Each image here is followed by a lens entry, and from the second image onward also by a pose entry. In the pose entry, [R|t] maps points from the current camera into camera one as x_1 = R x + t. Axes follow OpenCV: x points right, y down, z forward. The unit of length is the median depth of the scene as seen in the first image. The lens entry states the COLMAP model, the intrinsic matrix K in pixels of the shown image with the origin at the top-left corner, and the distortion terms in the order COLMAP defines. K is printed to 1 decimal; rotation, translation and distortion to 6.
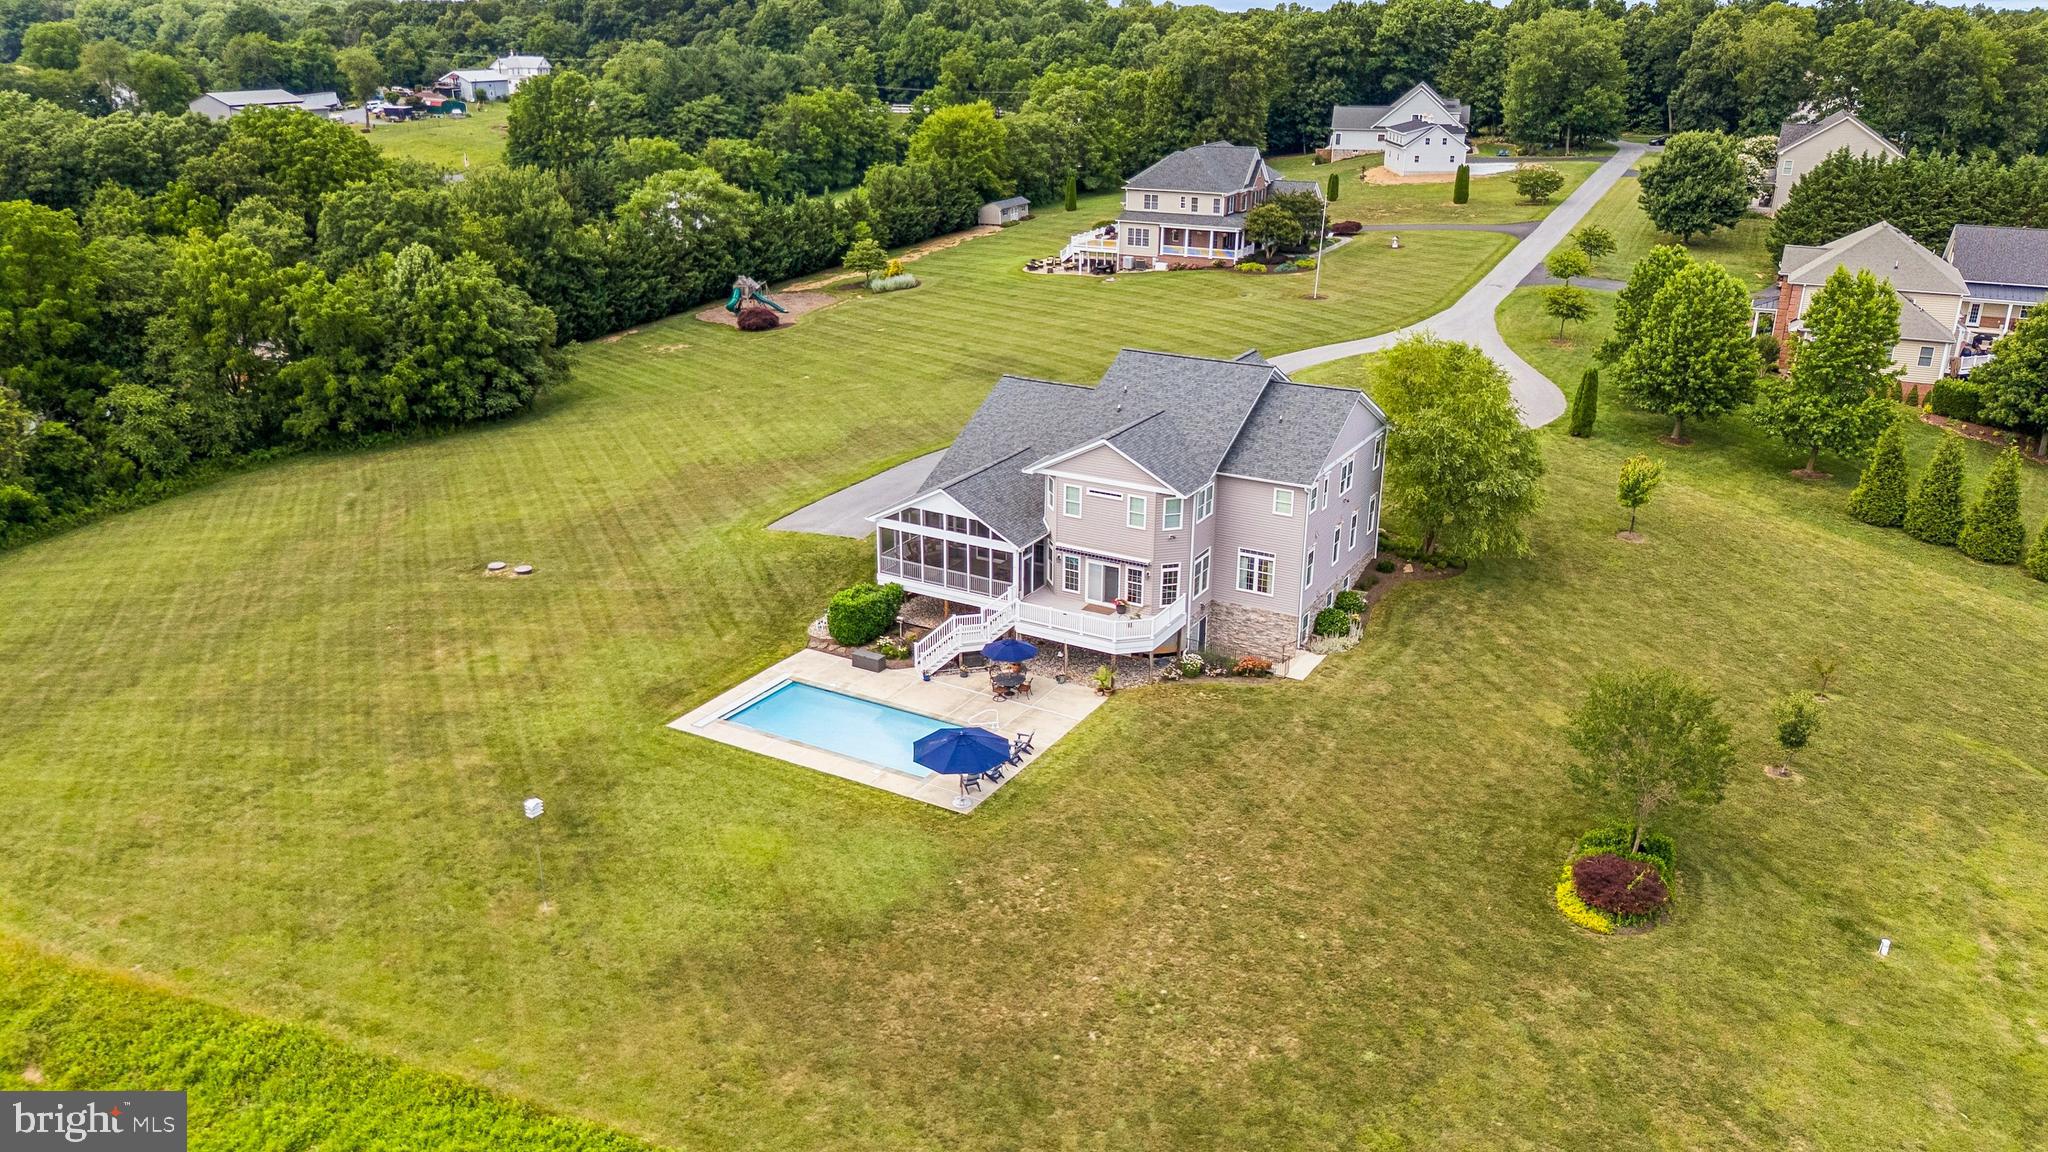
lens RADIAL K [[1508.9, 0, 1019.8], [0, 1508.9, 570.8], [0, 0, 1]] dist [0.072328, -0.082801]
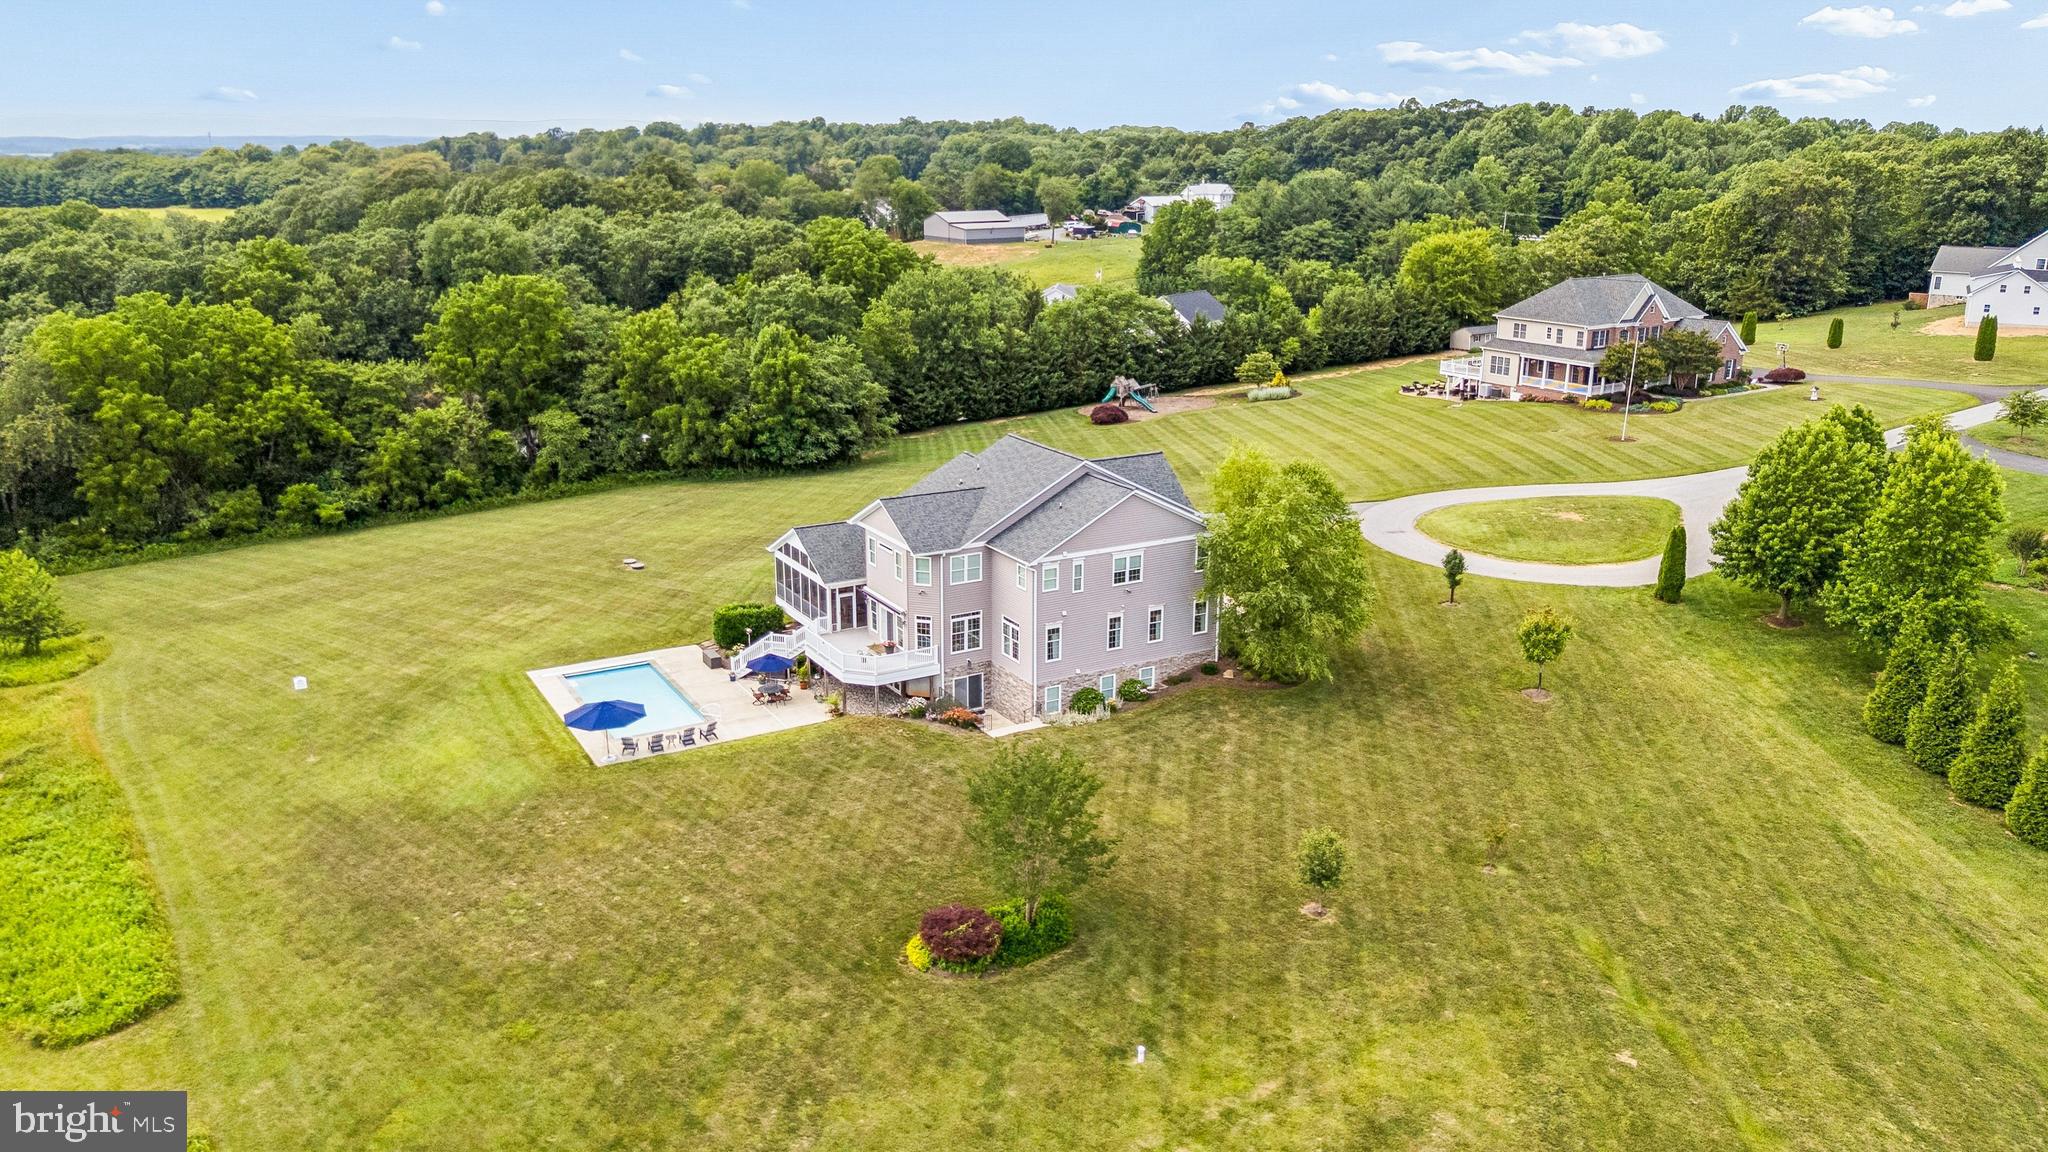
lens RADIAL K [[1508.9, 0, 1019.8], [0, 1508.9, 570.8], [0, 0, 1]] dist [0.072328, -0.082801]
pose [[0.865854, 0.136528, -0.481308, 0.428020], [-0.173675, 0.984242, -0.033244, -0.008016], [0.469185, 0.112375, 0.875921, 0.027135]]
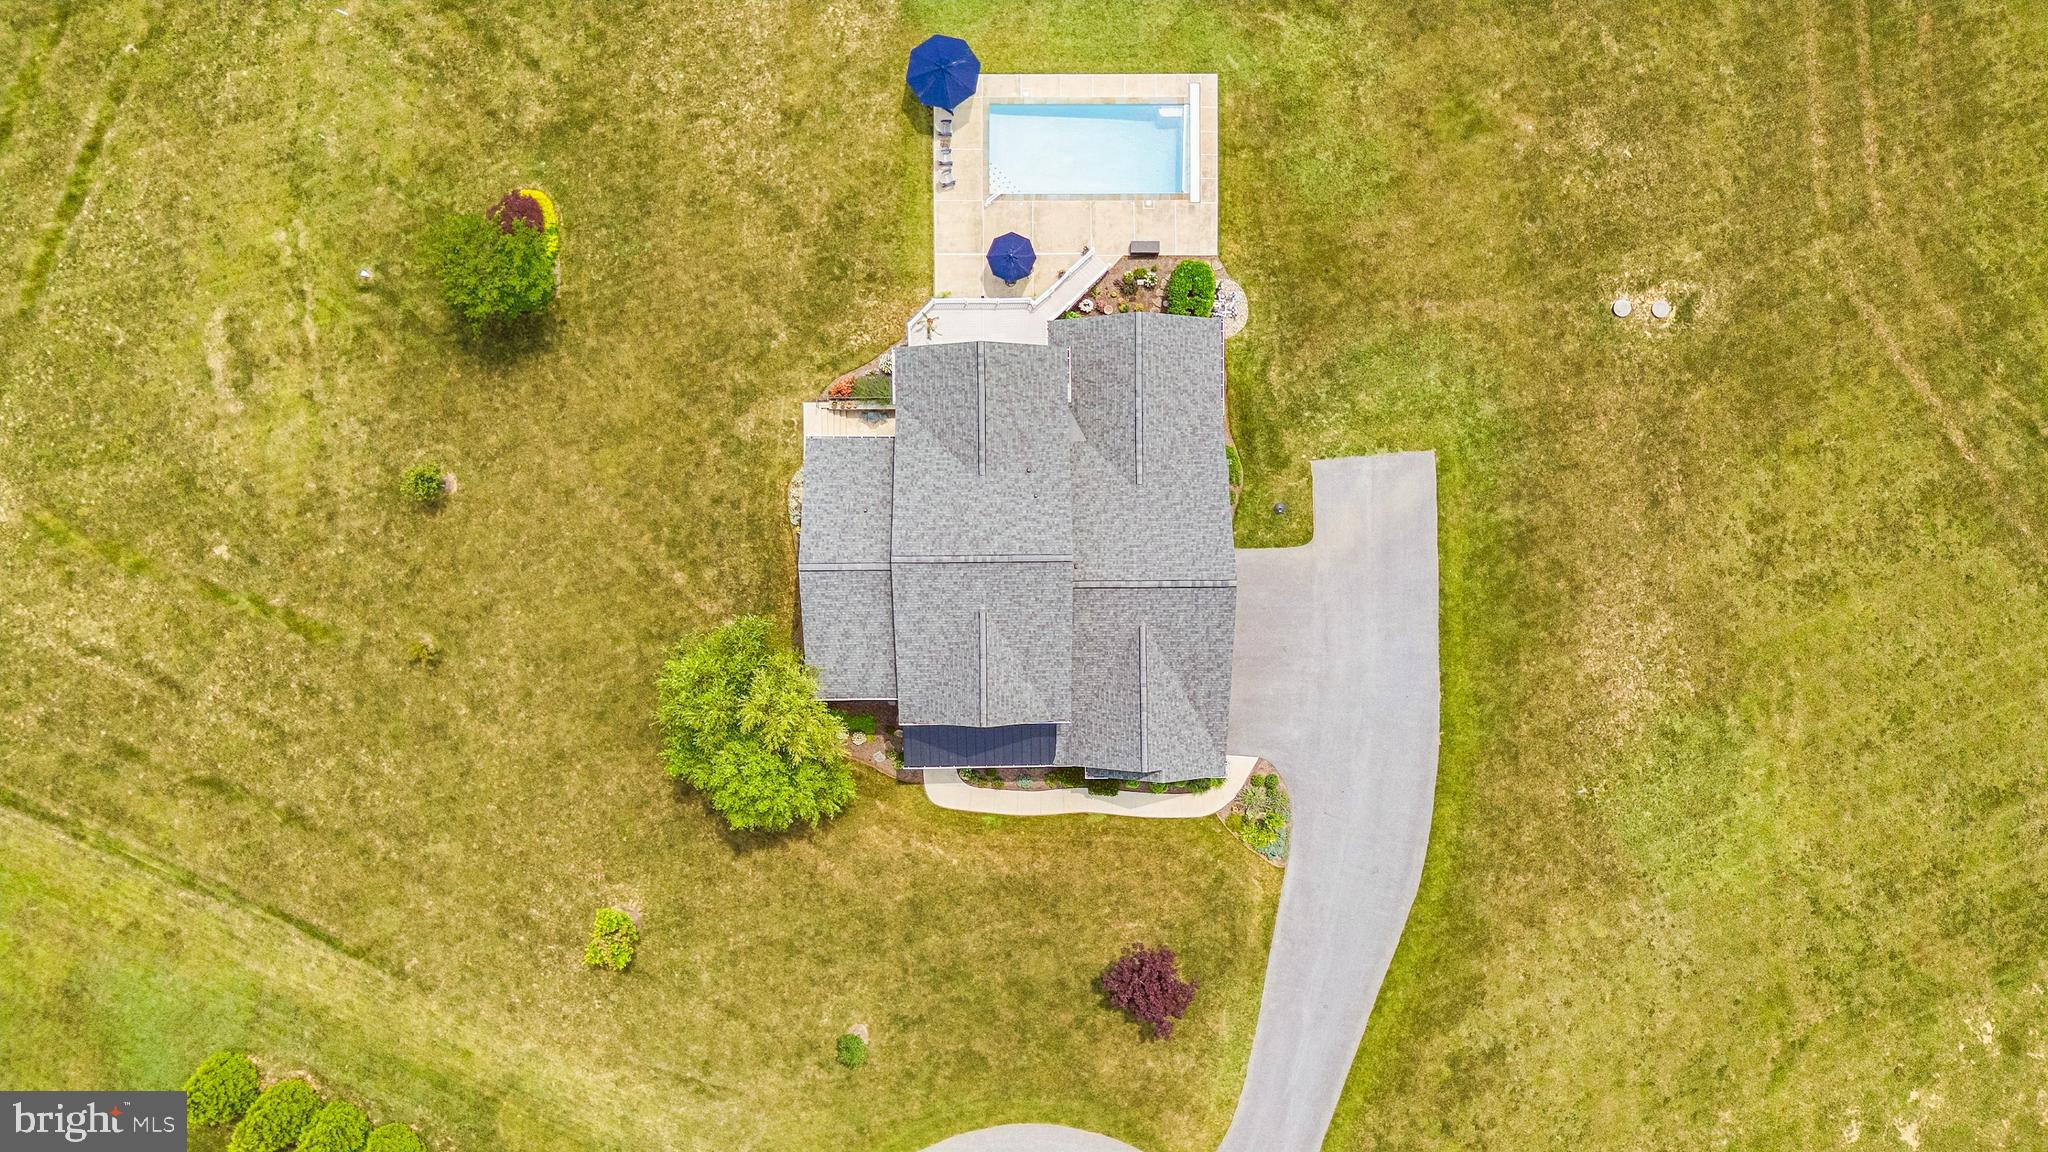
lens RADIAL K [[1508.9, 0, 1019.8], [0, 1508.9, 570.8], [0, 0, 1]] dist [0.072328, -0.082801]
pose [[-0.860223, 0.509219, -0.026670, 0.085204], [-0.202995, -0.294001, 0.934000, -0.664502], [0.467770, 0.808863, 0.356276, 0.462746]]
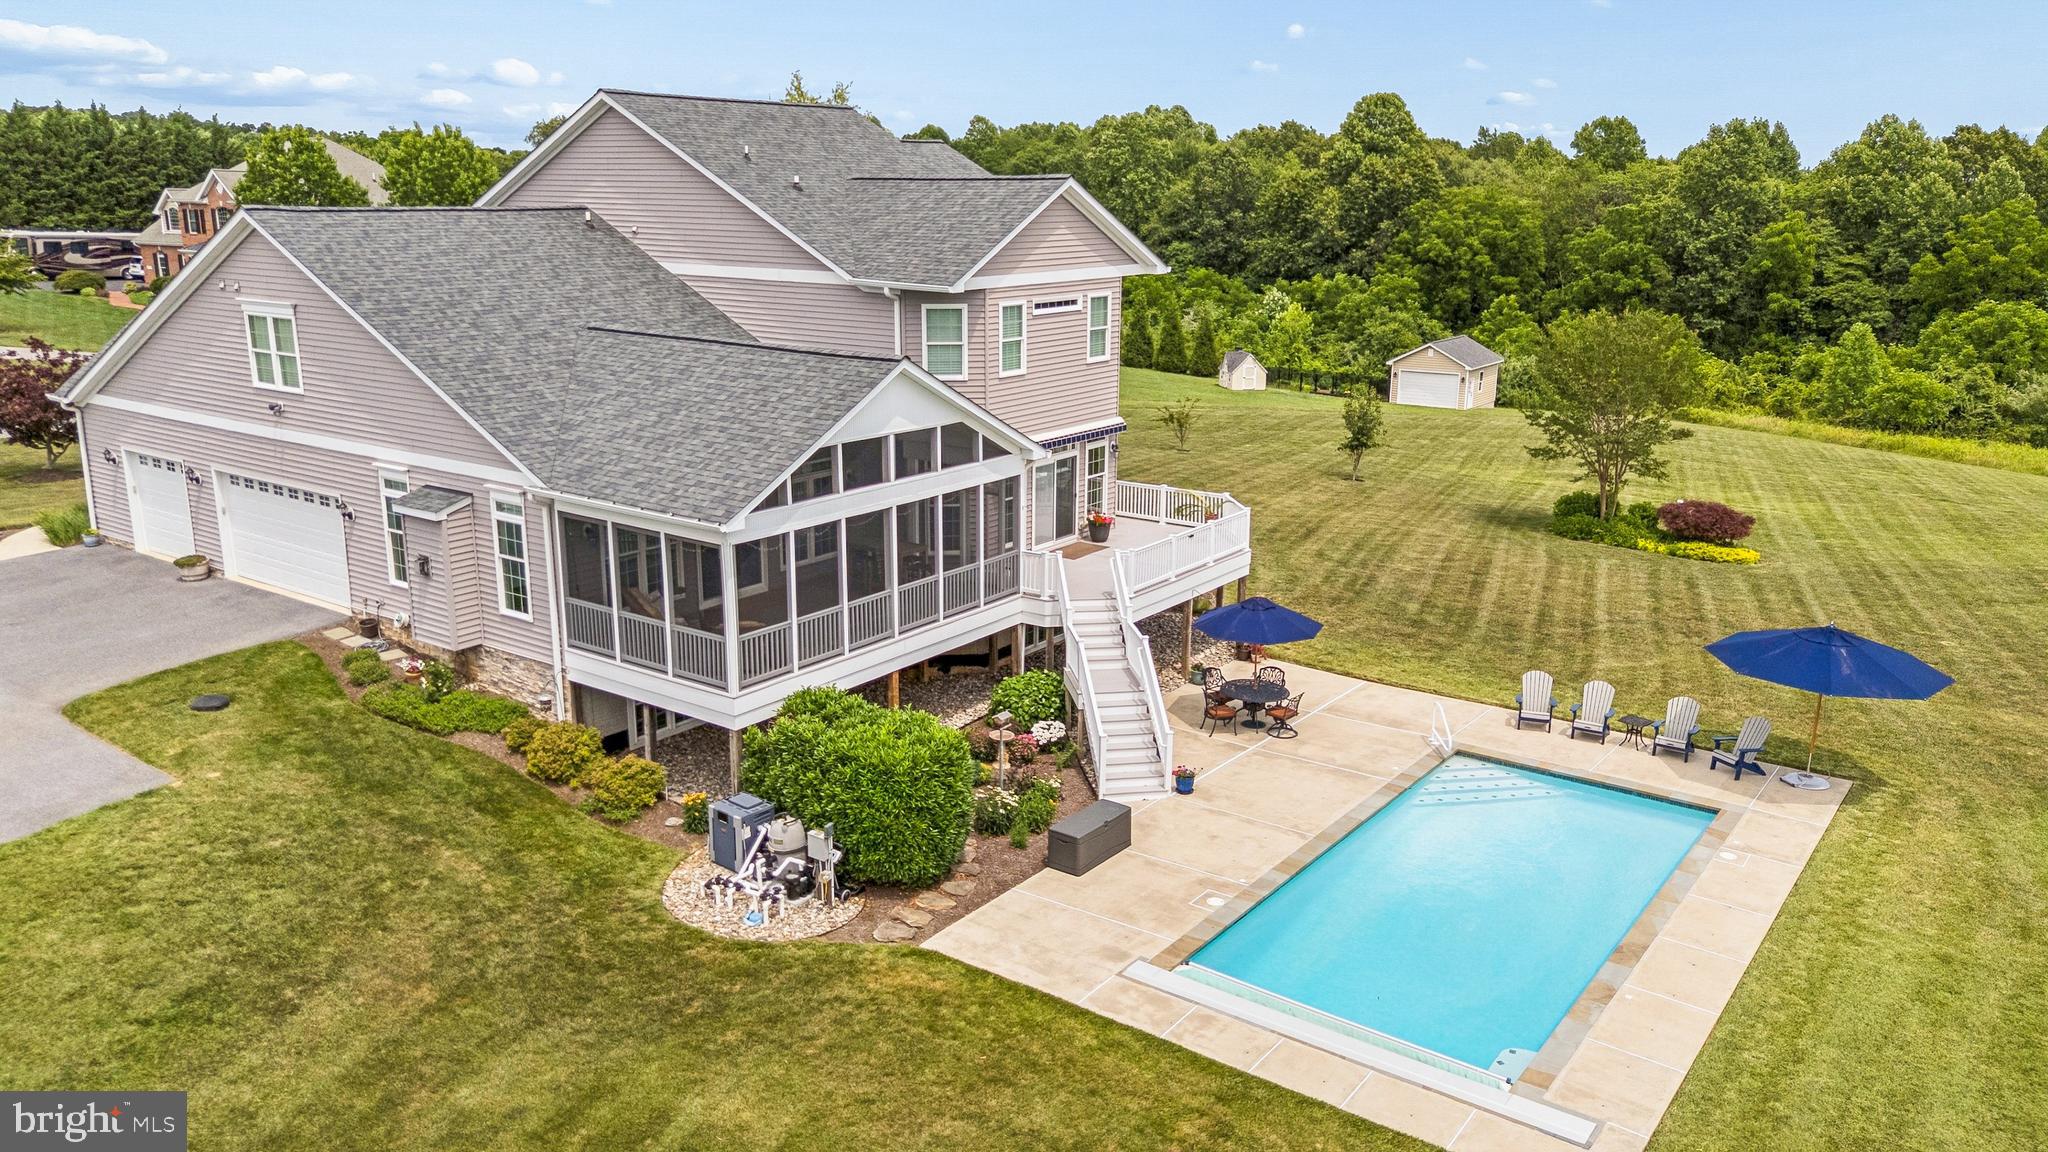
lens RADIAL K [[1515.3, 0, 1033.5], [0, 1515.3, 574.3], [0, 0, 1]] dist [0.074838, -0.113967]
pose [[0.104895, -0.251338, 0.962199, -0.263202], [0.340232, 0.918221, 0.202760, -0.044503], [-0.934473, 0.306102, 0.181830, 0.578738]]
